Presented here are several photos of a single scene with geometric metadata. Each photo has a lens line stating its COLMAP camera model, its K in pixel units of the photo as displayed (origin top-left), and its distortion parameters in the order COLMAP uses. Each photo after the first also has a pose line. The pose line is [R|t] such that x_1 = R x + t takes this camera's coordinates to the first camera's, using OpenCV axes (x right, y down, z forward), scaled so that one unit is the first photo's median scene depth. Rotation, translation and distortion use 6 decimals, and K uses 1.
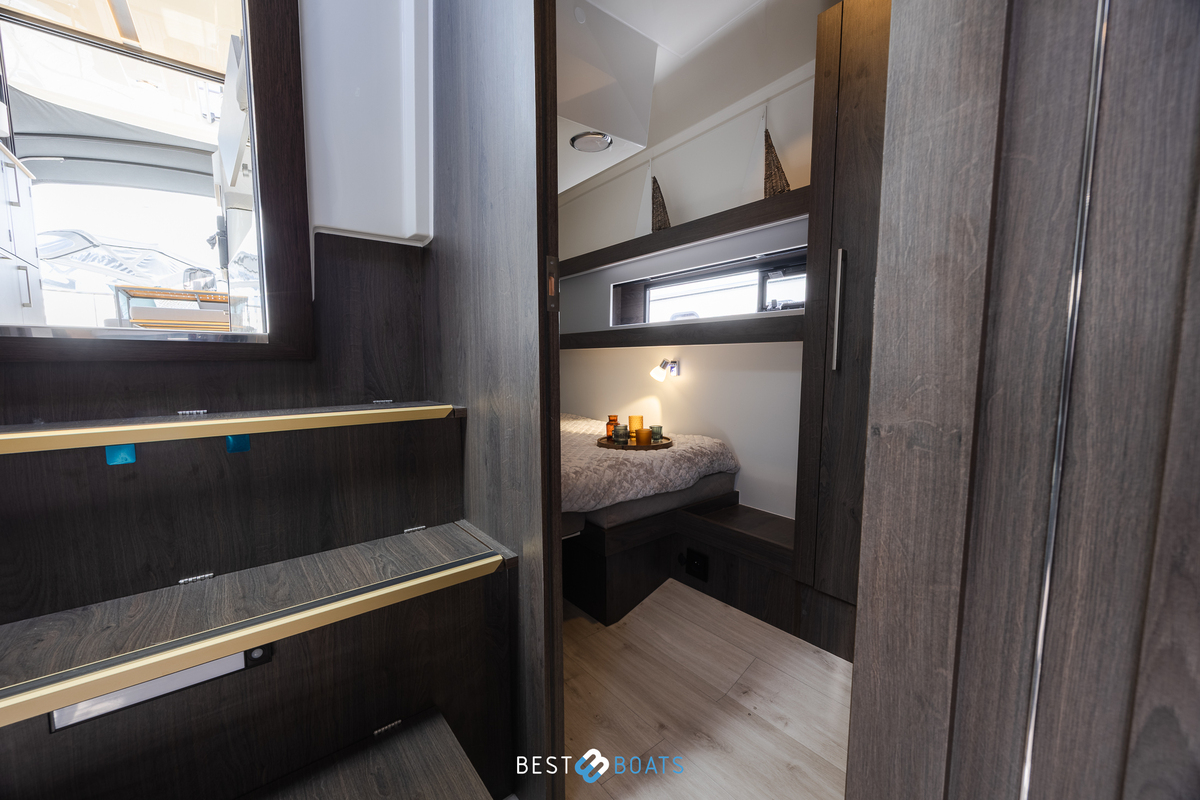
lens RADIAL K [[458.0, 0, 599.7], [0, 458.0, 402.5], [0, 0, 1]] dist [0.000701, 0.000083]
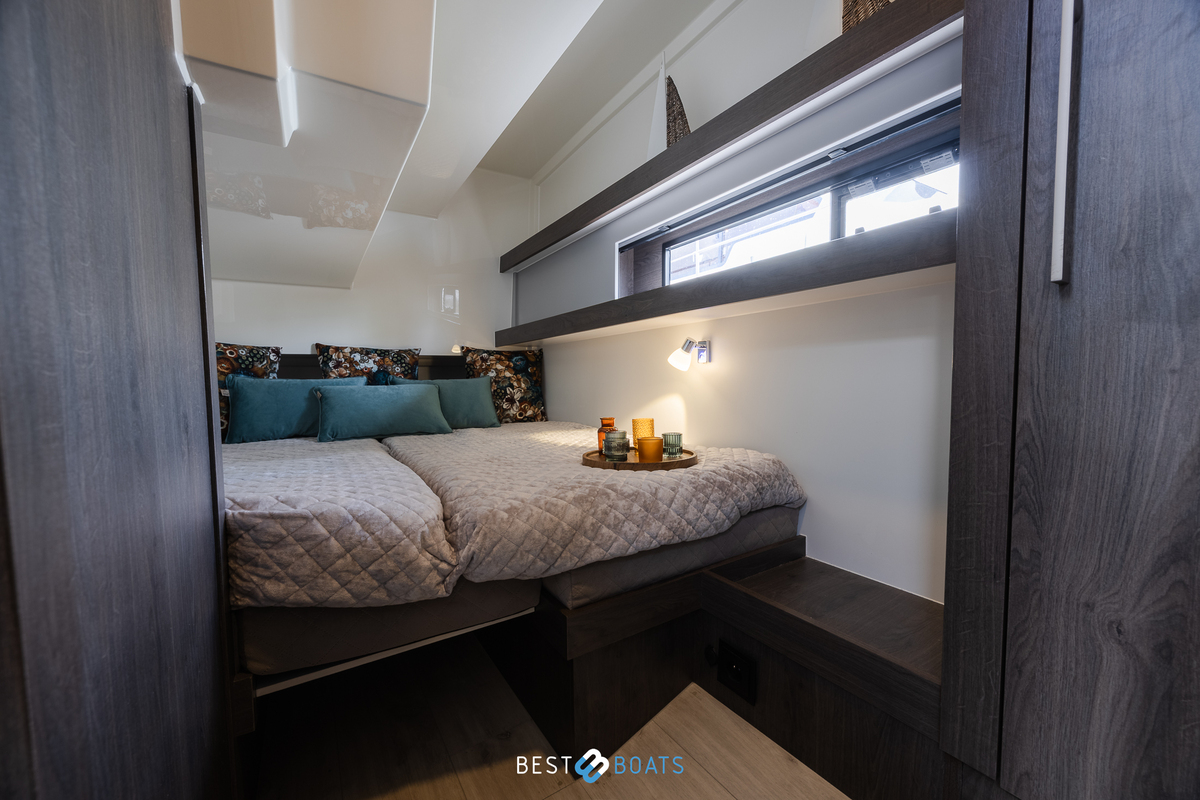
lens RADIAL K [[458.0, 0, 599.7], [0, 458.0, 402.5], [0, 0, 1]] dist [0.000701, 0.000083]
pose [[0.994764, -0.007394, -0.101931, 0.098453], [0.003309, 0.999187, -0.040192, 0.037482], [0.102146, 0.039644, 0.993979, 0.380471]]
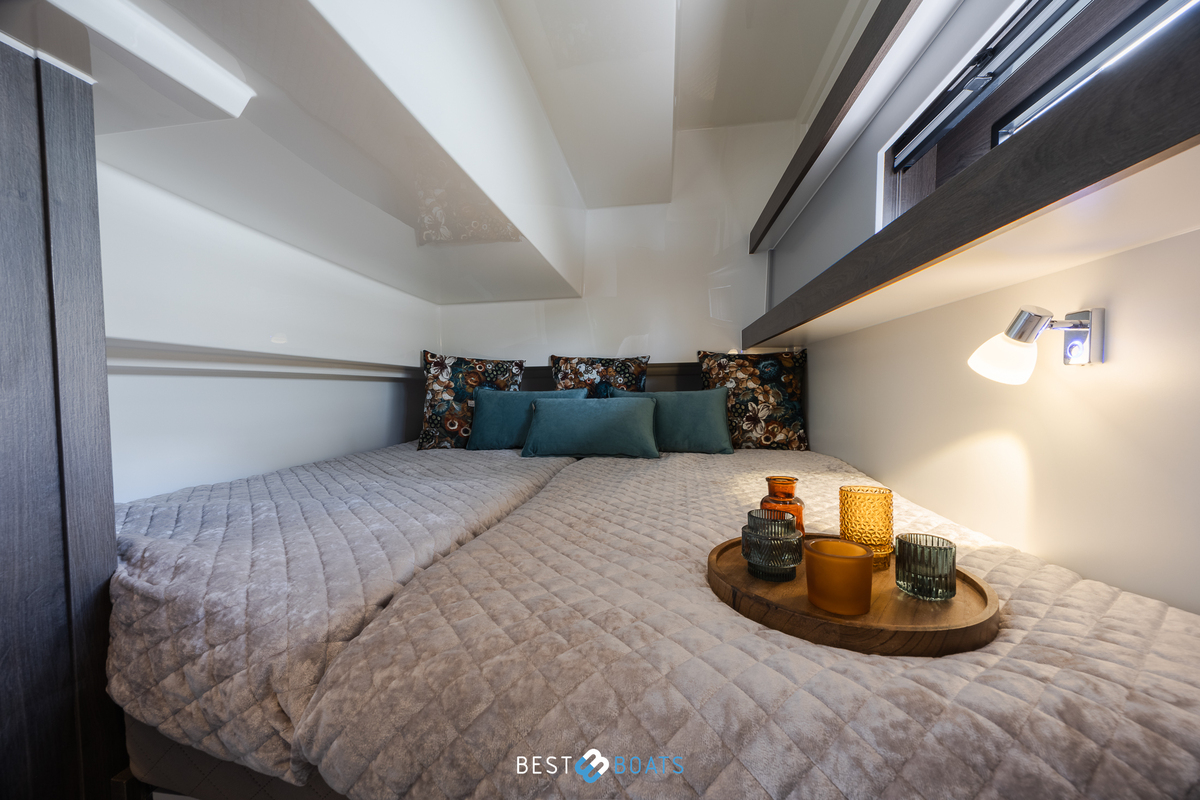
lens RADIAL K [[458.0, 0, 599.7], [0, 458.0, 402.5], [0, 0, 1]] dist [0.000701, 0.000083]
pose [[0.687317, 0.015658, -0.726189, 0.211646], [-0.055635, 0.997965, -0.031139, -0.012747], [0.724224, 0.061804, 0.686790, 0.760064]]
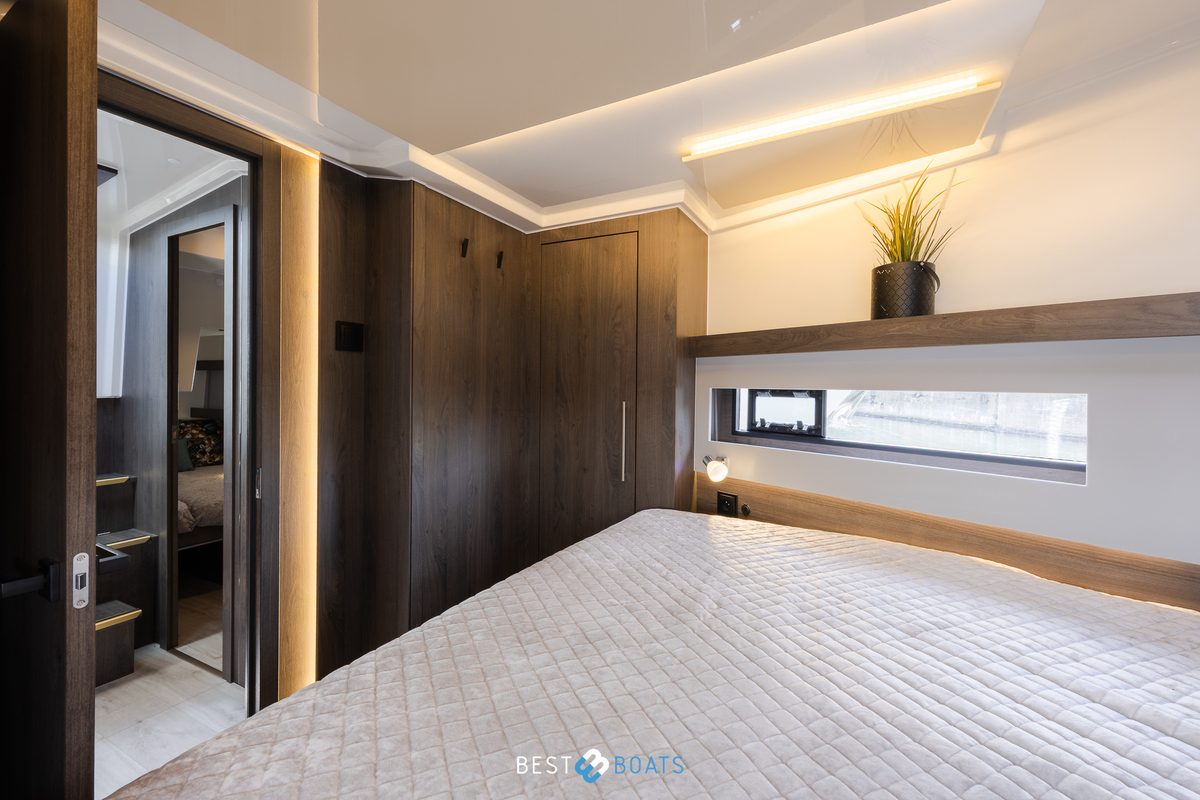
lens RADIAL K [[499.8, 0, 601.6], [0, 499.8, 382.9], [0, 0, 1]] dist [0.001147, 0.000126]
pose [[0.913605, 0.004427, 0.406578, 0.473950], [0.031443, 0.996177, -0.081500, -0.105880], [-0.405384, 0.087243, 0.909974, -1.317185]]
